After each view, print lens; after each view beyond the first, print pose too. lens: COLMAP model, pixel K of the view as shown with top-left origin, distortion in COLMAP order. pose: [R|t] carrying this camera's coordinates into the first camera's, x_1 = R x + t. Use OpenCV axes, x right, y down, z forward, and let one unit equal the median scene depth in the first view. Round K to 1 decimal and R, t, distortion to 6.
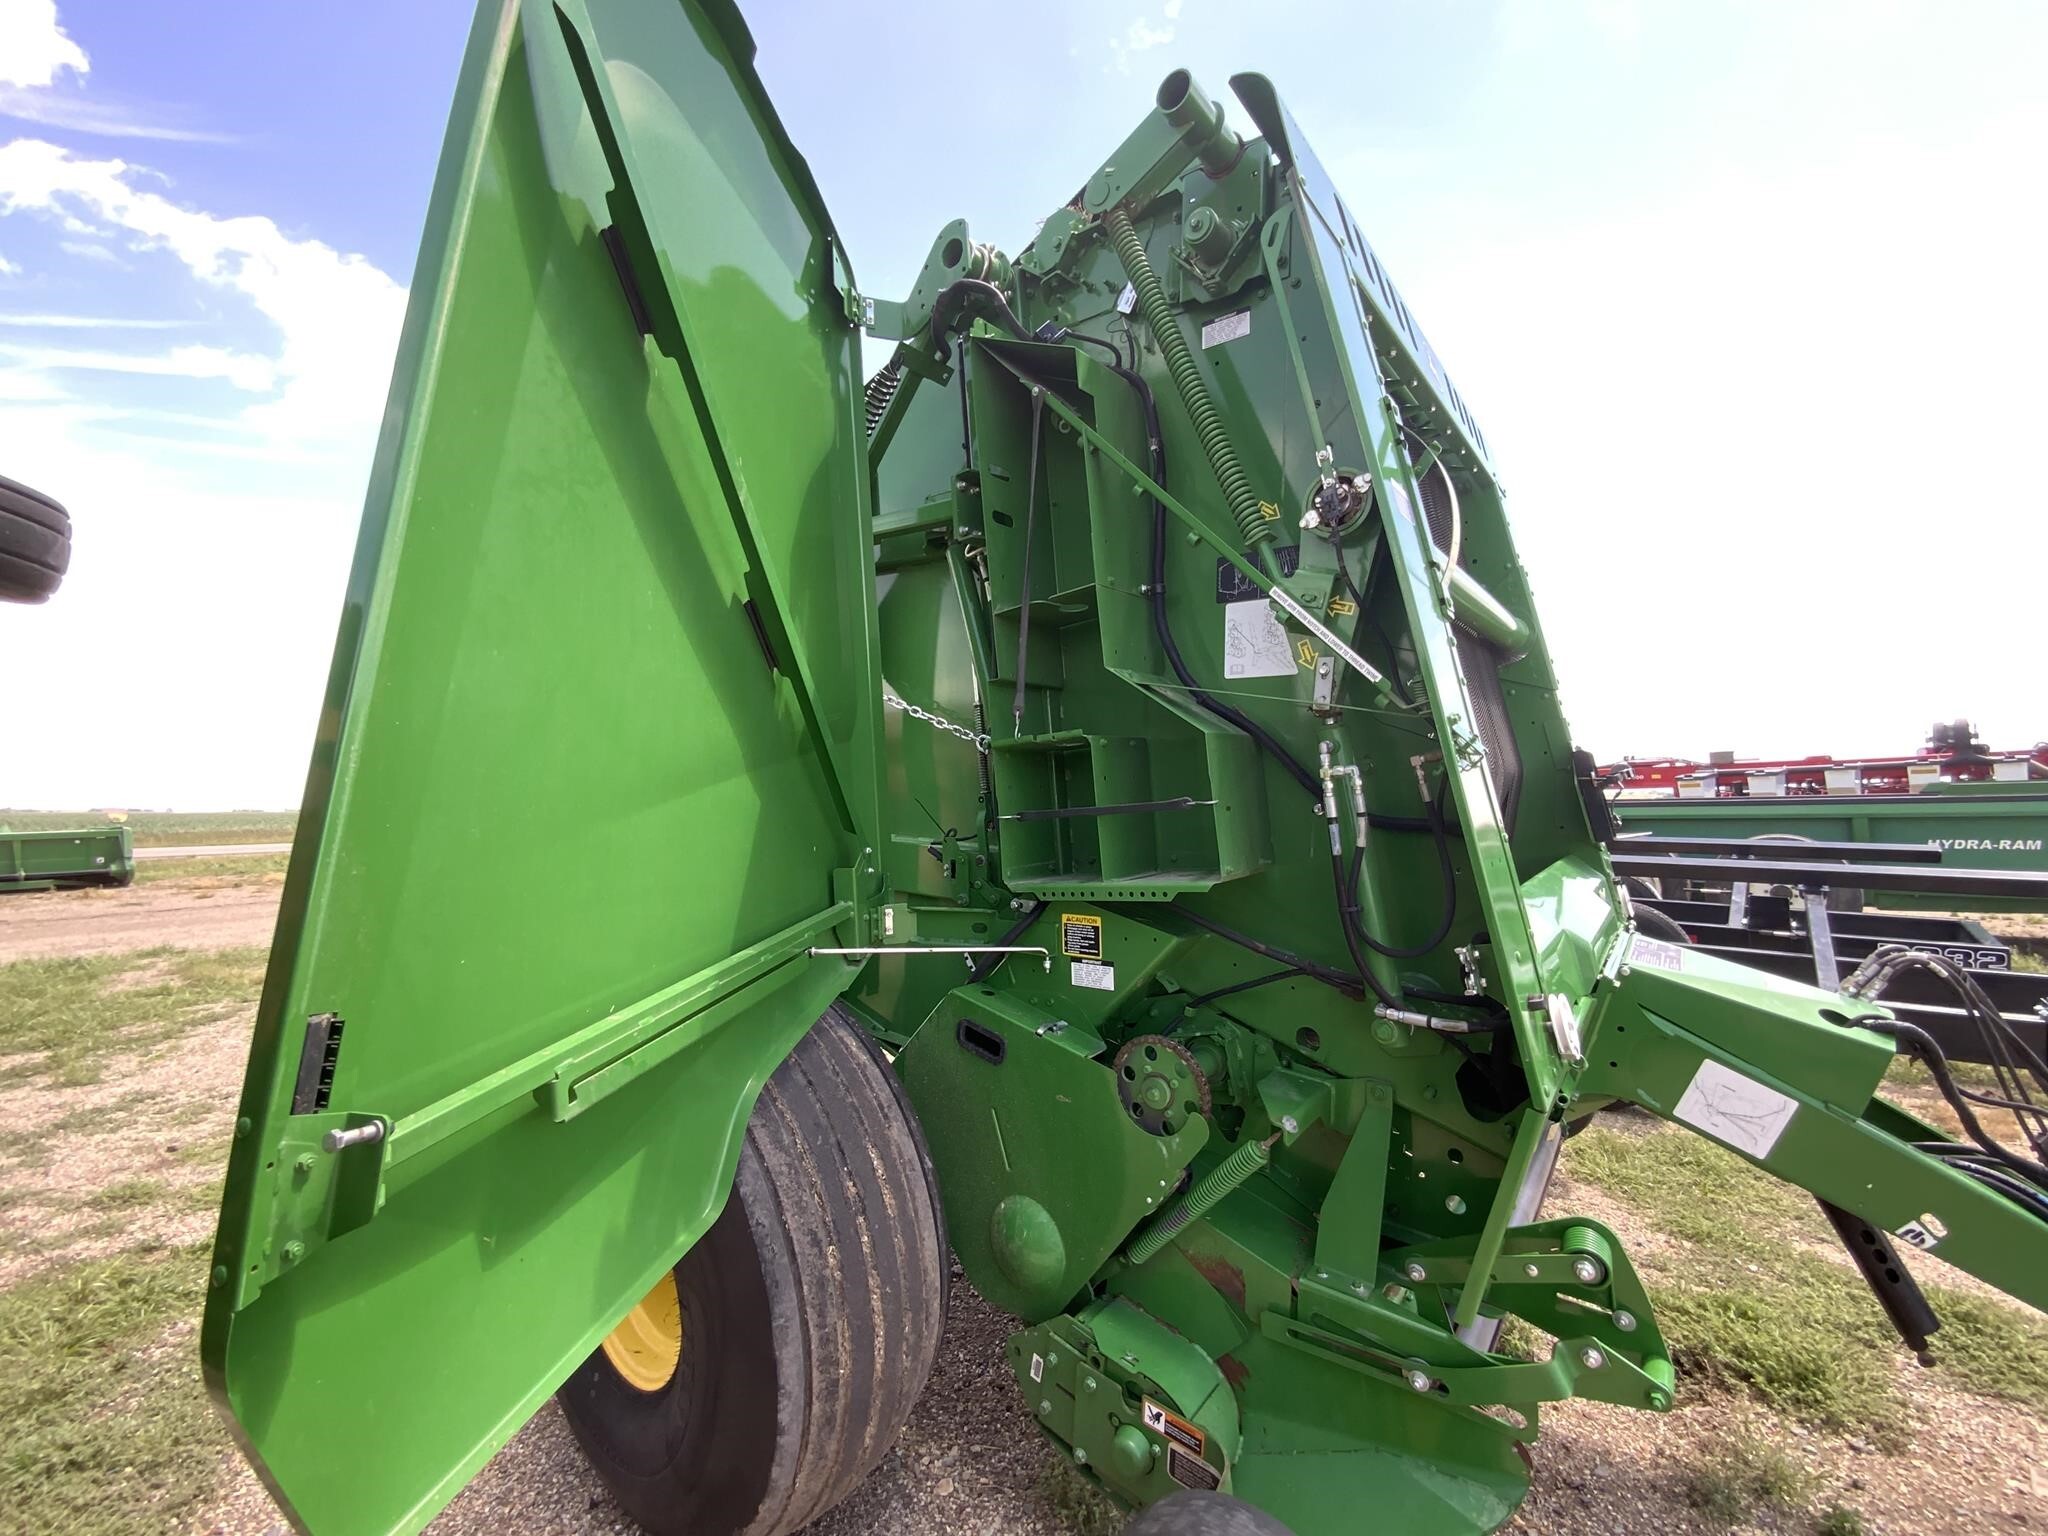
lens RADIAL K [[826.8, 0, 1027.7], [0, 826.8, 771.4], [0, 0, 1]] dist [0.019919, -0.016990]
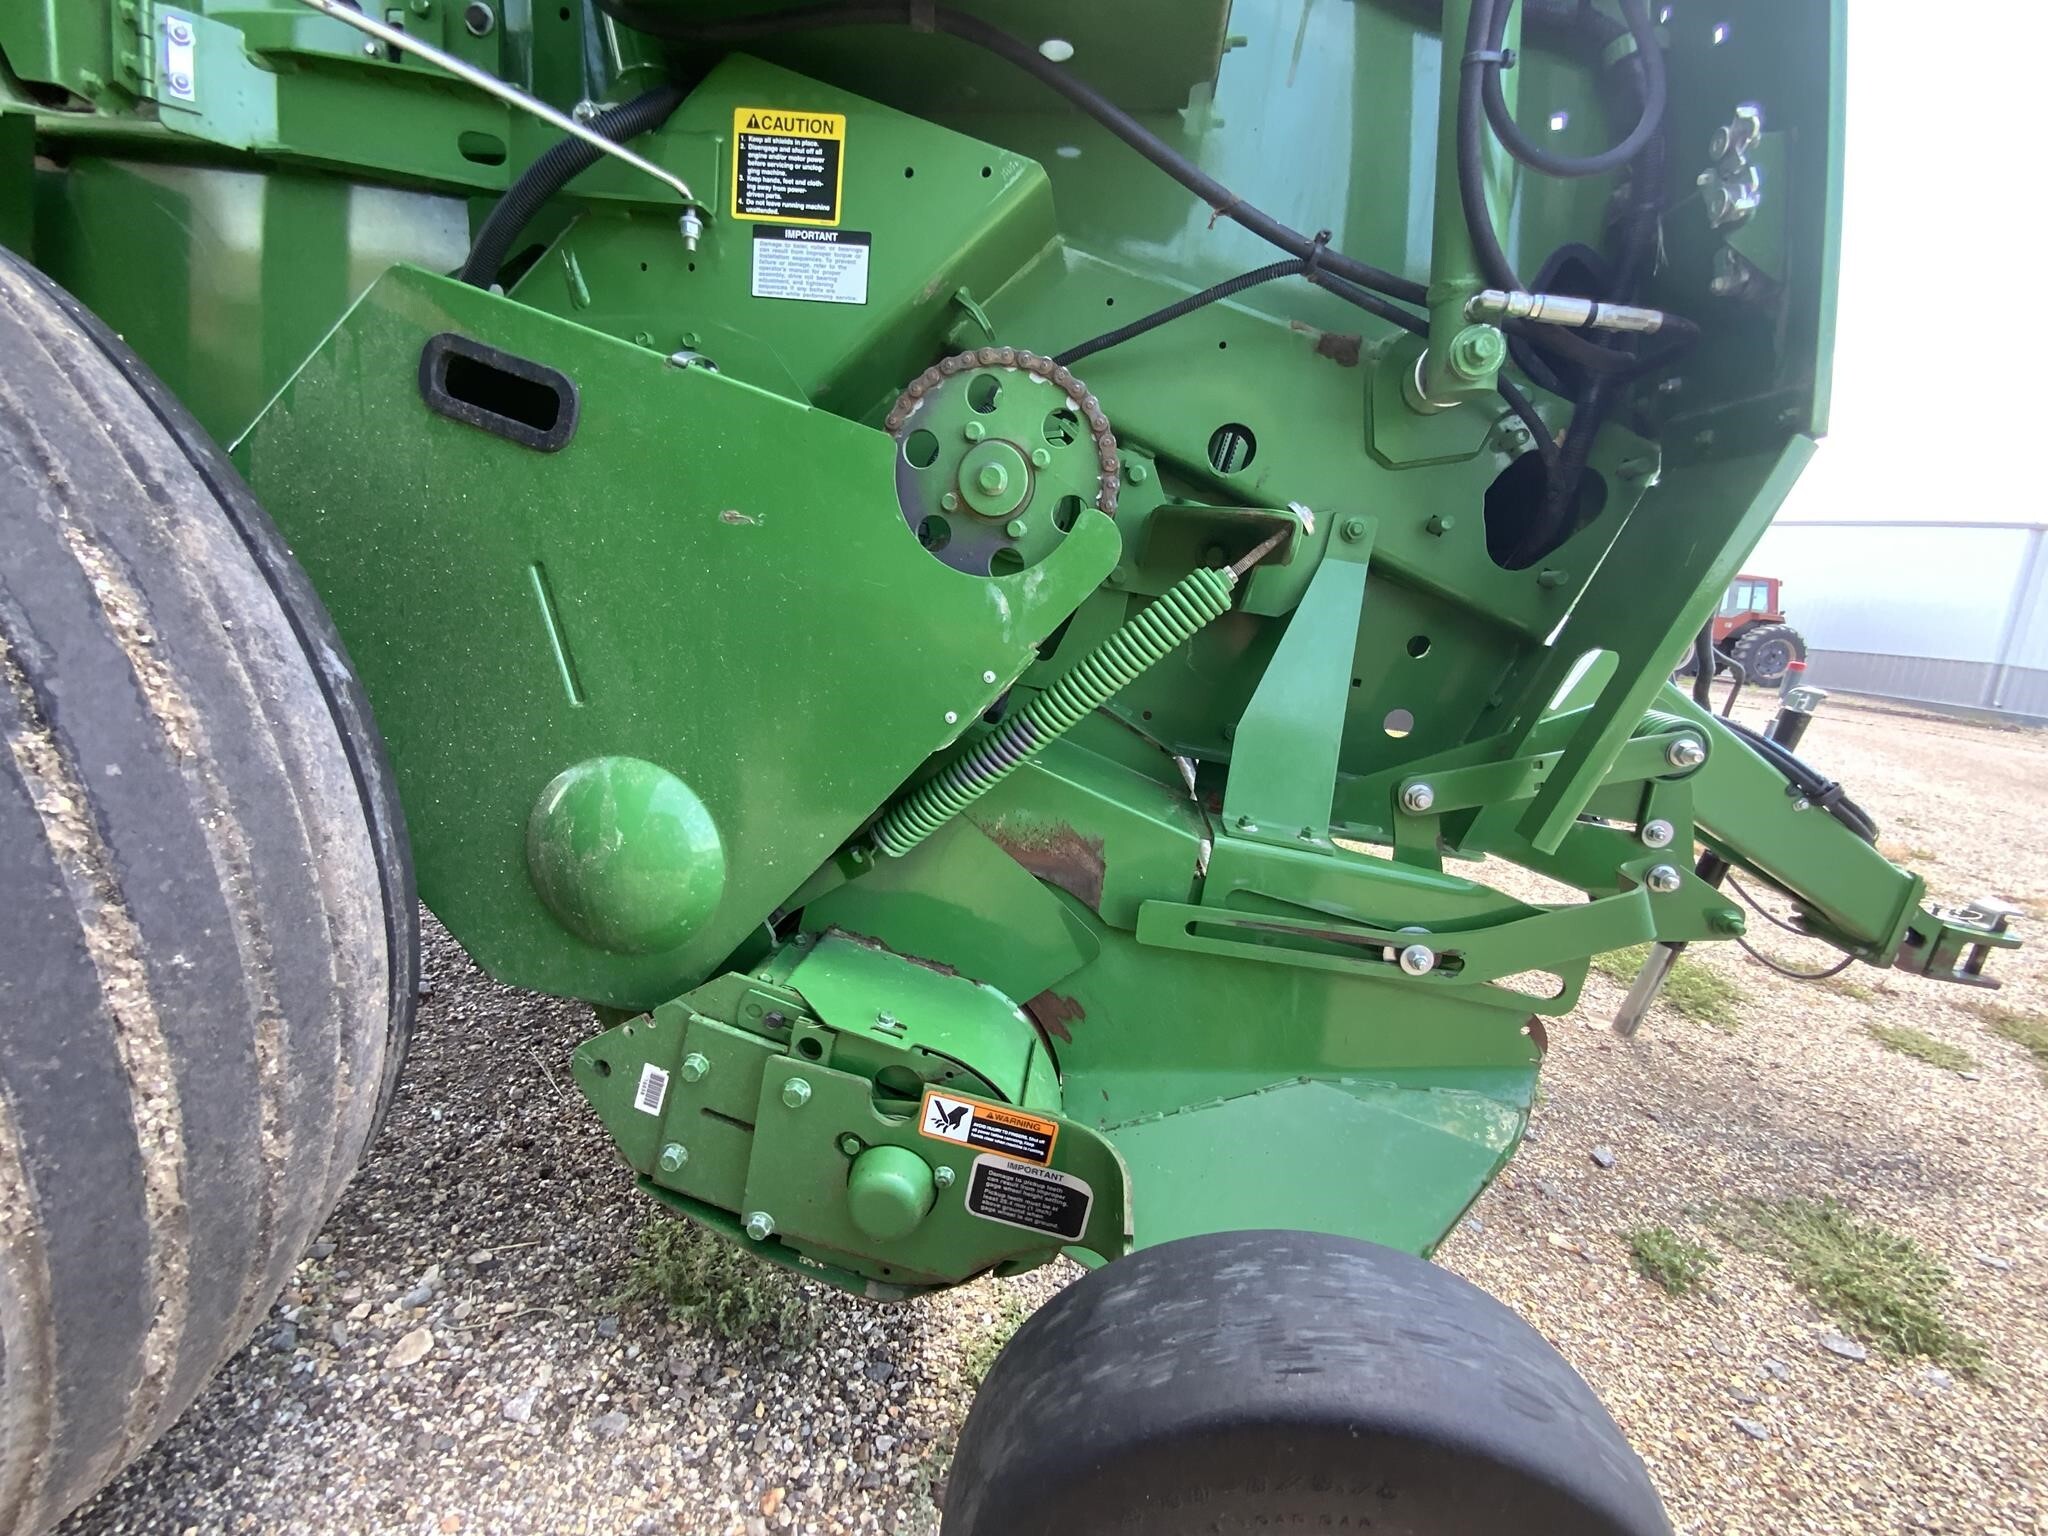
lens RADIAL K [[821.2, 0, 1017.4], [0, 821.2, 762.4], [0, 0, 1]] dist [0.021416, -0.019172]
pose [[0.845154, 0.000966, 0.534522, -0.063958], [-0.143494, 0.963702, 0.225142, 0.410864], [-0.514902, -0.266980, 0.814615, 0.571561]]
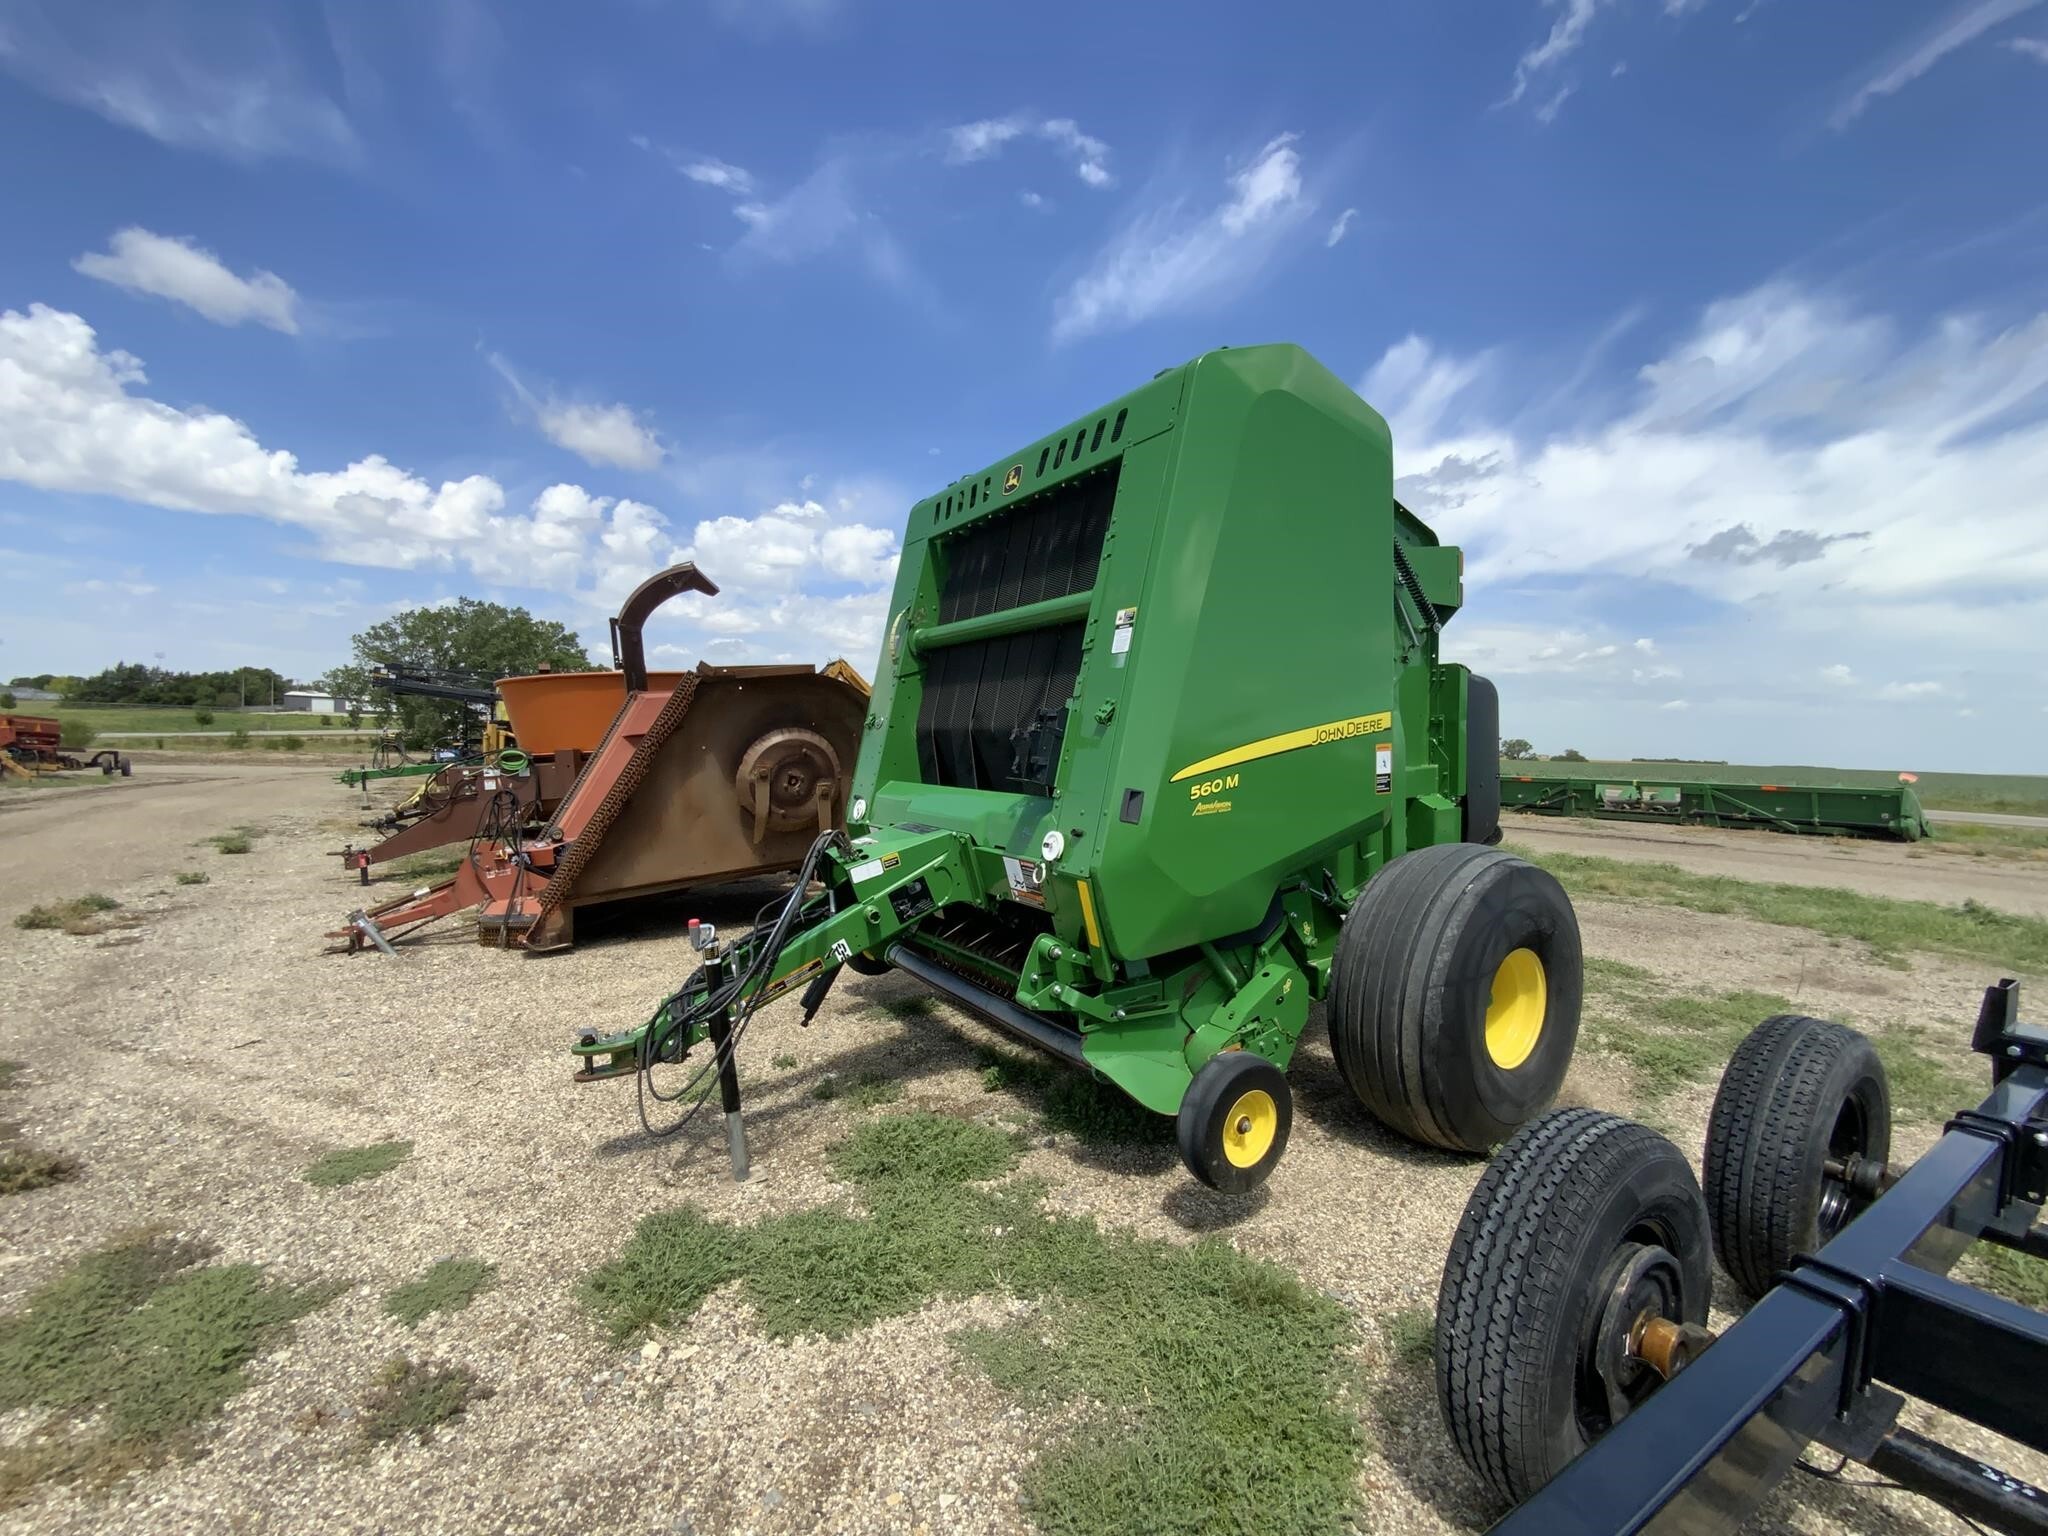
lens RADIAL K [[835.6, 0, 1025.4], [0, 835.6, 770.8], [0, 0, 1]] dist [0.026391, -0.019193]
pose [[-0.308715, 0.036521, -0.950453, 3.092542], [-0.000434, 0.999257, 0.038538, 0.031287], [0.951155, 0.012309, -0.308469, 2.423113]]
